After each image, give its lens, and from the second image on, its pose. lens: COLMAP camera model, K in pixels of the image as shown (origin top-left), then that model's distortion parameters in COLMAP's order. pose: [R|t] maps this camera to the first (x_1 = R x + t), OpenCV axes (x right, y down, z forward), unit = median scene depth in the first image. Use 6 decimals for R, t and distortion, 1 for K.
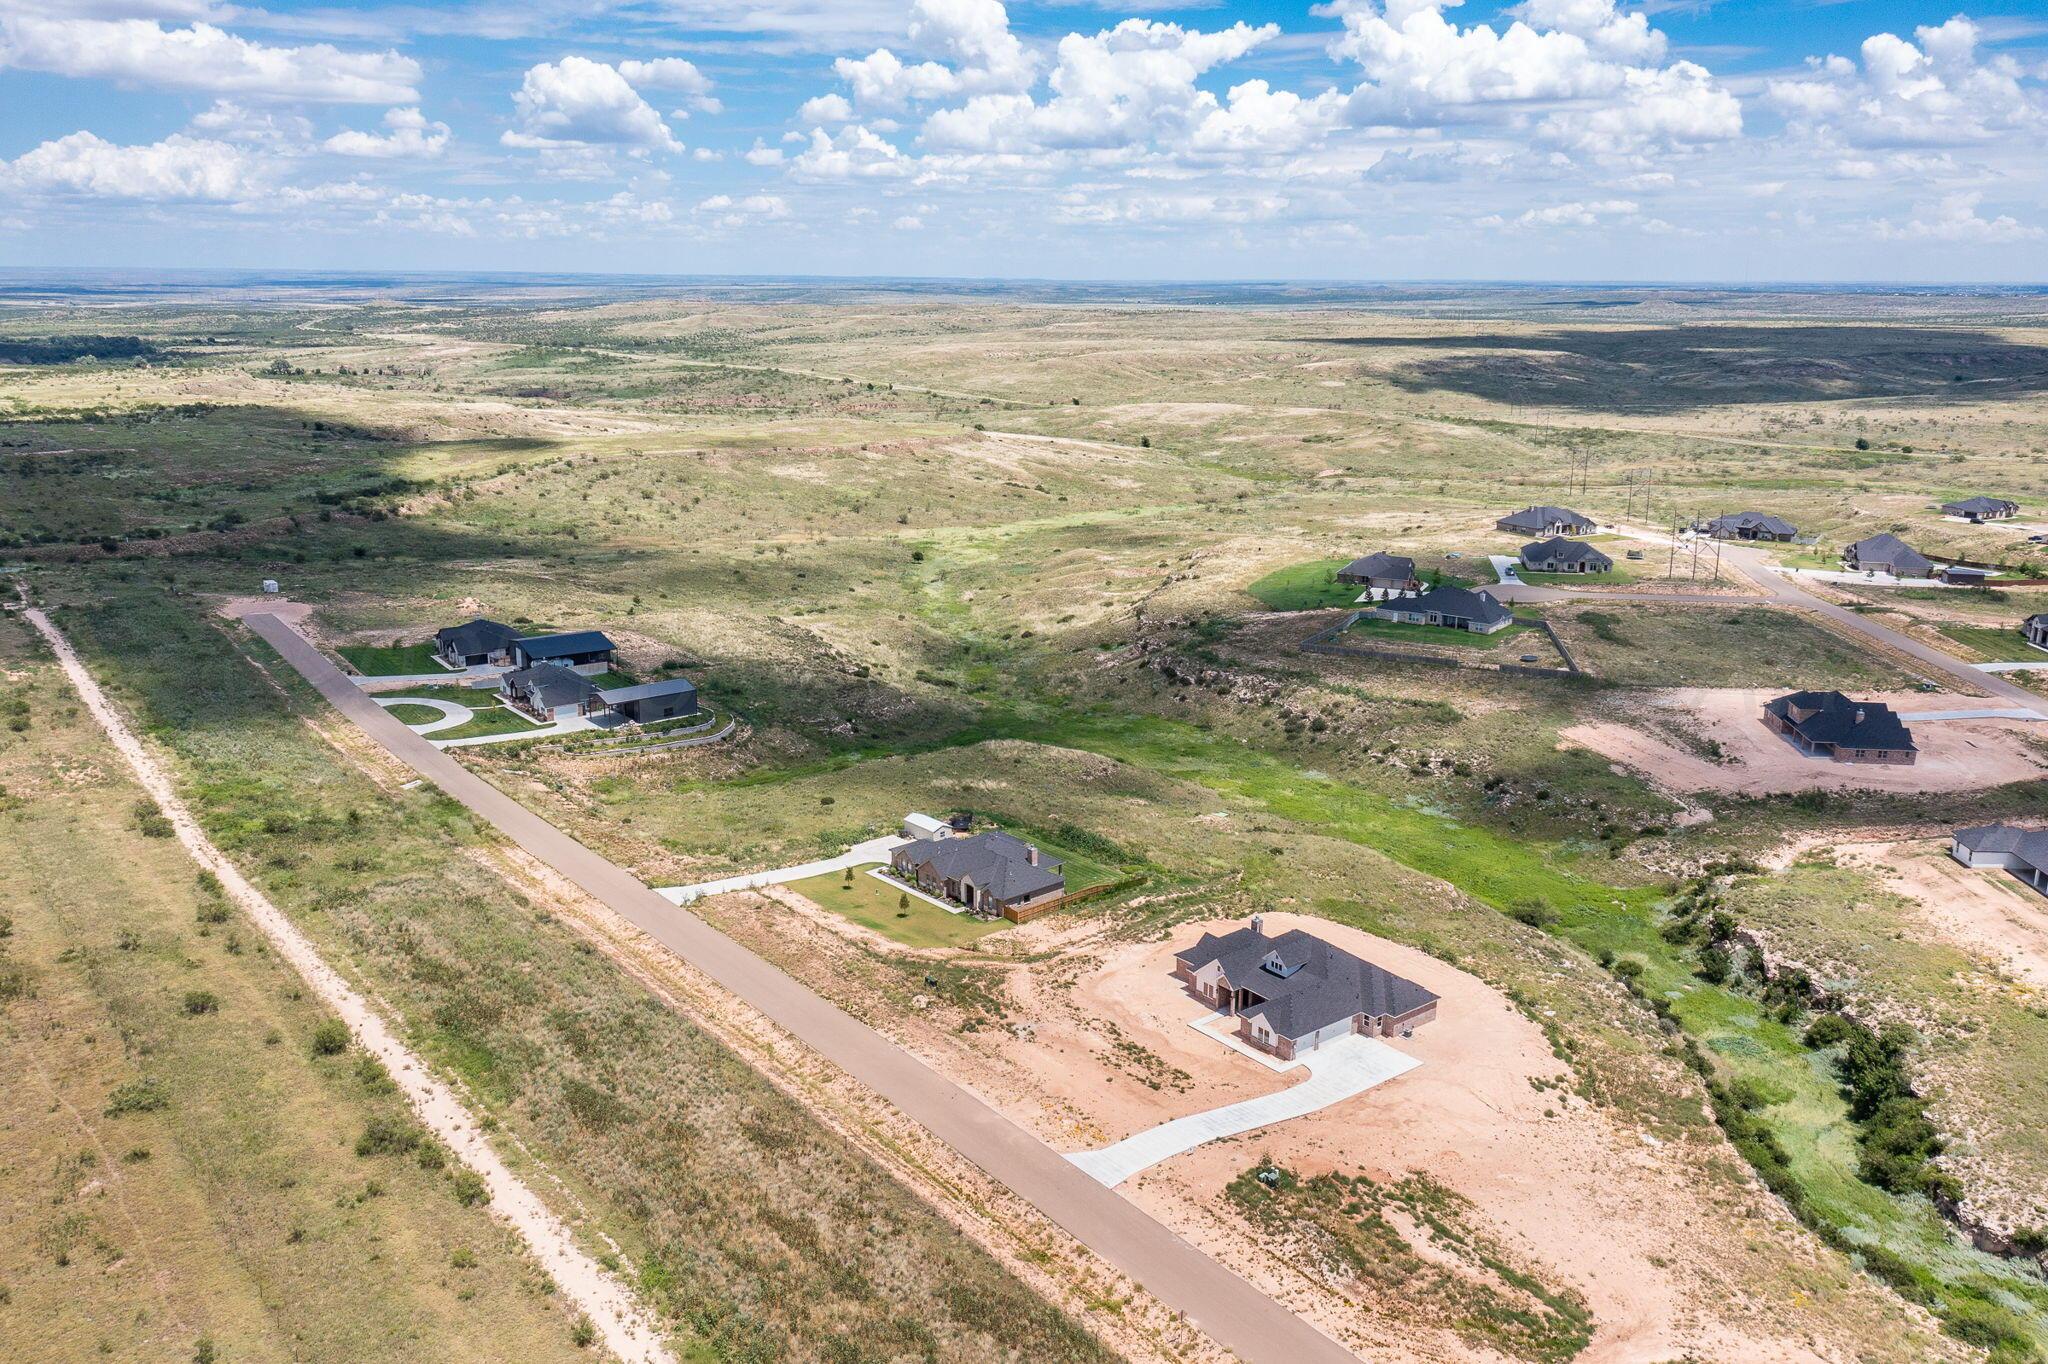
lens RADIAL K [[1624.0, 0, 1007.8], [0, 1624.0, 615.5], [0, 0, 1]] dist [-0.010981, 0.012240]
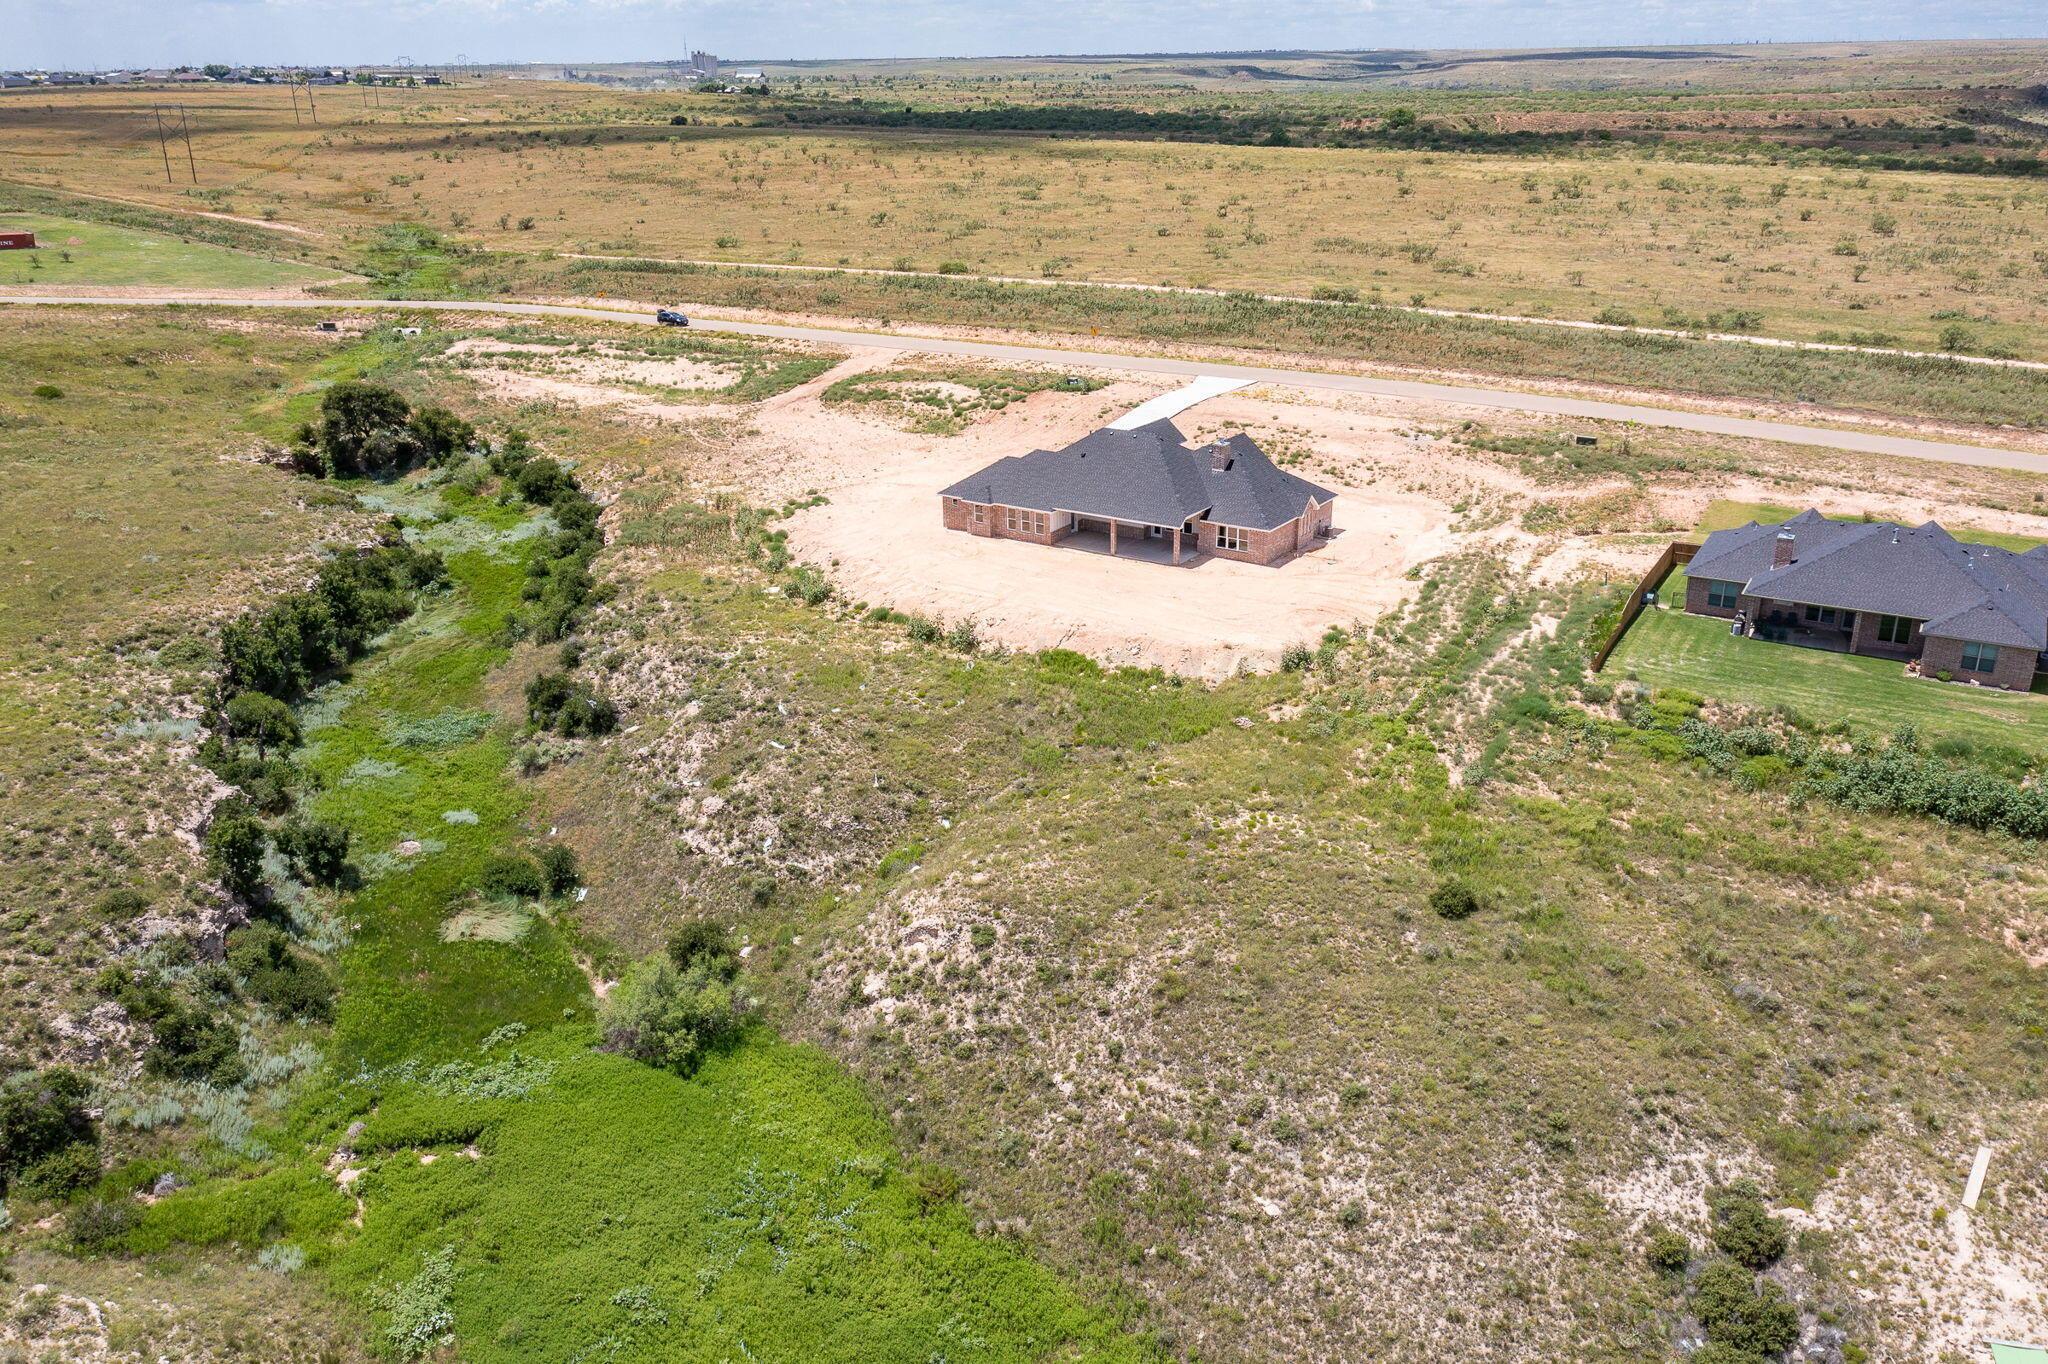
lens RADIAL K [[1624.0, 0, 1050.9], [0, 1624.0, 668.5], [0, 0, 1]] dist [-0.010981, 0.012240]
pose [[-0.944887, 0.124829, -0.302666, 0.368299], [-0.057958, 0.846083, 0.529890, -0.061591], [0.322226, 0.518229, -0.792218, 1.341708]]
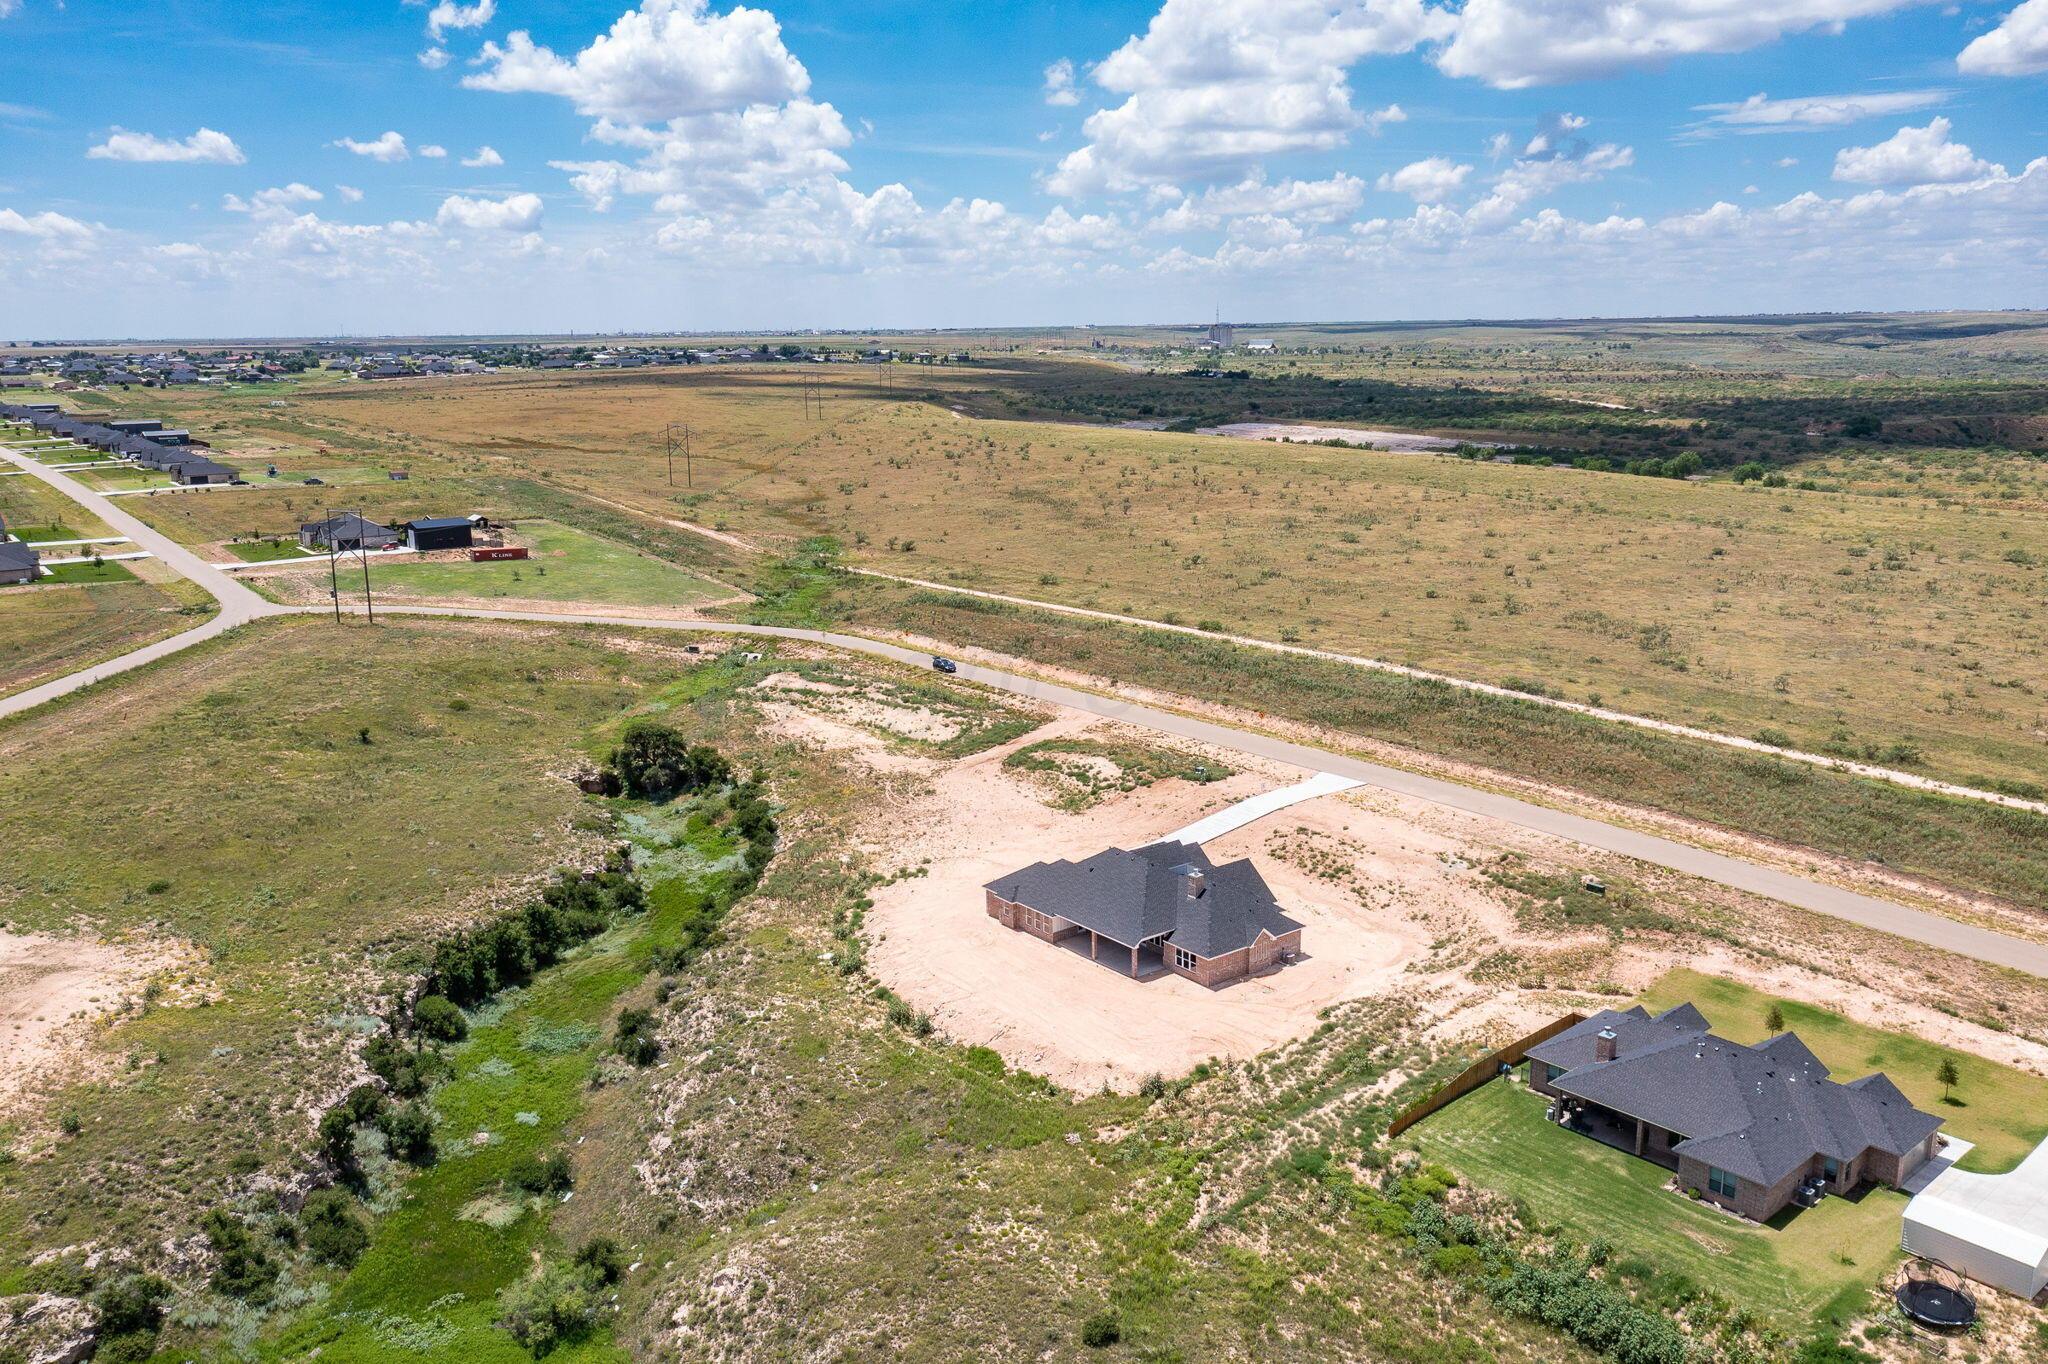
lens RADIAL K [[1624.0, 0, 1044.7], [0, 1624.0, 686.5], [0, 0, 1]] dist [-0.010981, 0.012240]
pose [[-0.999820, 0.013780, -0.013017, 0.203231], [0.007076, 0.908370, 0.418107, -0.178310], [0.017585, 0.417940, -0.908304, 1.441358]]
